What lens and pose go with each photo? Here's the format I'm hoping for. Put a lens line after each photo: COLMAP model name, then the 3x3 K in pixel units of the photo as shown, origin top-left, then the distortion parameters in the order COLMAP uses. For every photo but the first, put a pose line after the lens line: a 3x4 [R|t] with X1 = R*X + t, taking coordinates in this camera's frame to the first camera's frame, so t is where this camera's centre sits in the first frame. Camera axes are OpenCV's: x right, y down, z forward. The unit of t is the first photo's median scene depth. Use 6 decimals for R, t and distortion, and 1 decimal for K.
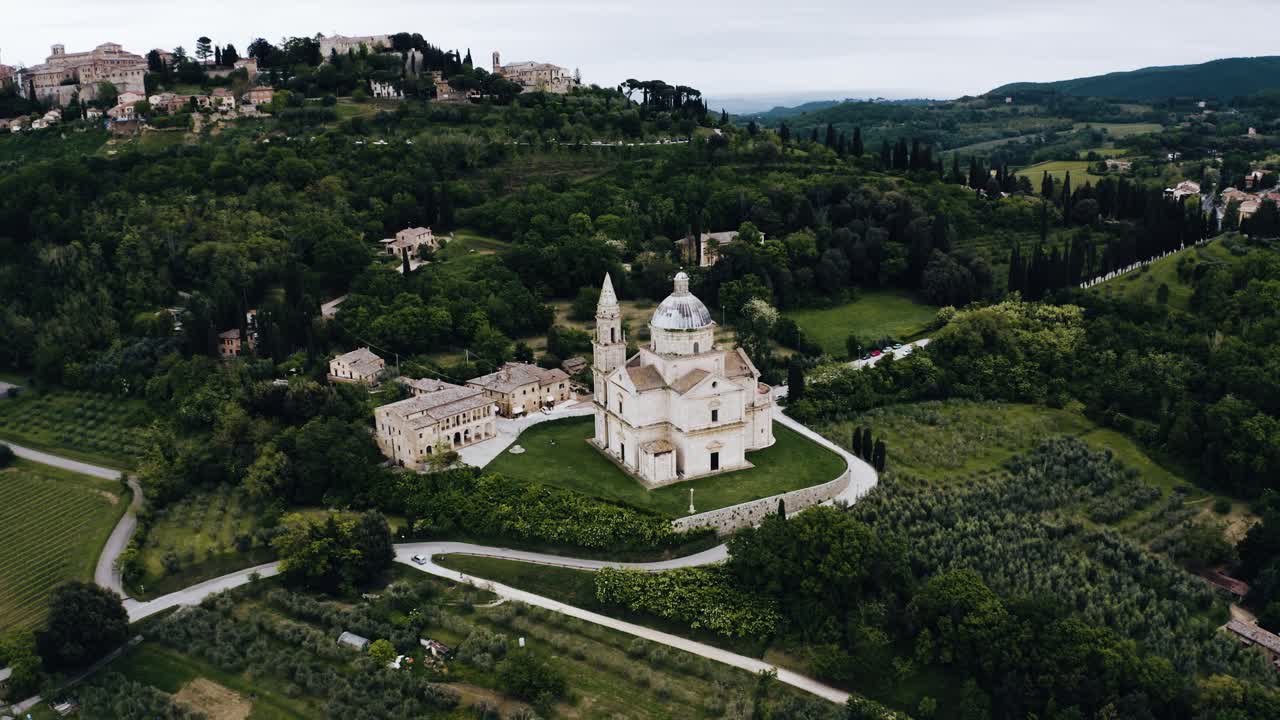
lens RADIAL K [[998.3, 0, 640.0], [0, 998.3, 360.0], [0, 0, 1]] dist [-0.191082, -0.001879]
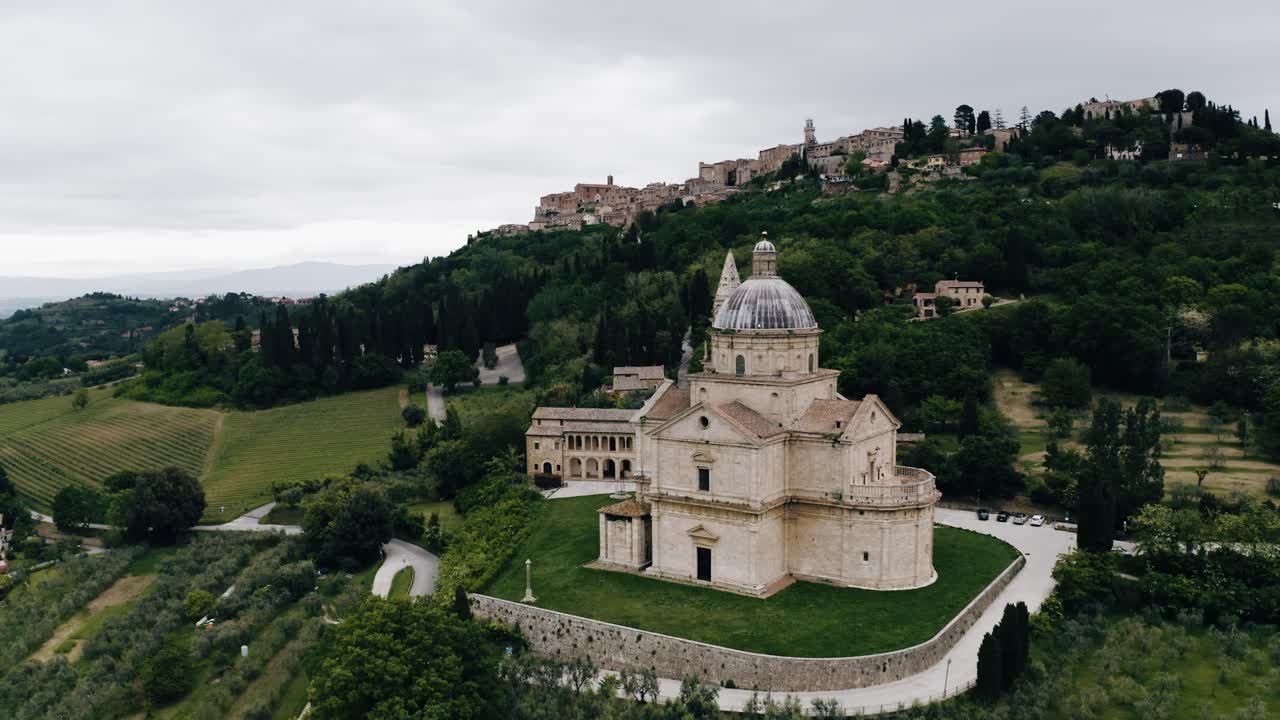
lens RADIAL K [[998.3, 0, 640.0], [0, 998.3, 360.0], [0, 0, 1]] dist [-0.191082, -0.001879]
pose [[0.489293, 0.083020, -0.868159, 0.511943], [-0.223034, 0.974268, -0.032535, 0.016072], [0.843118, 0.209548, 0.495218, 0.651726]]
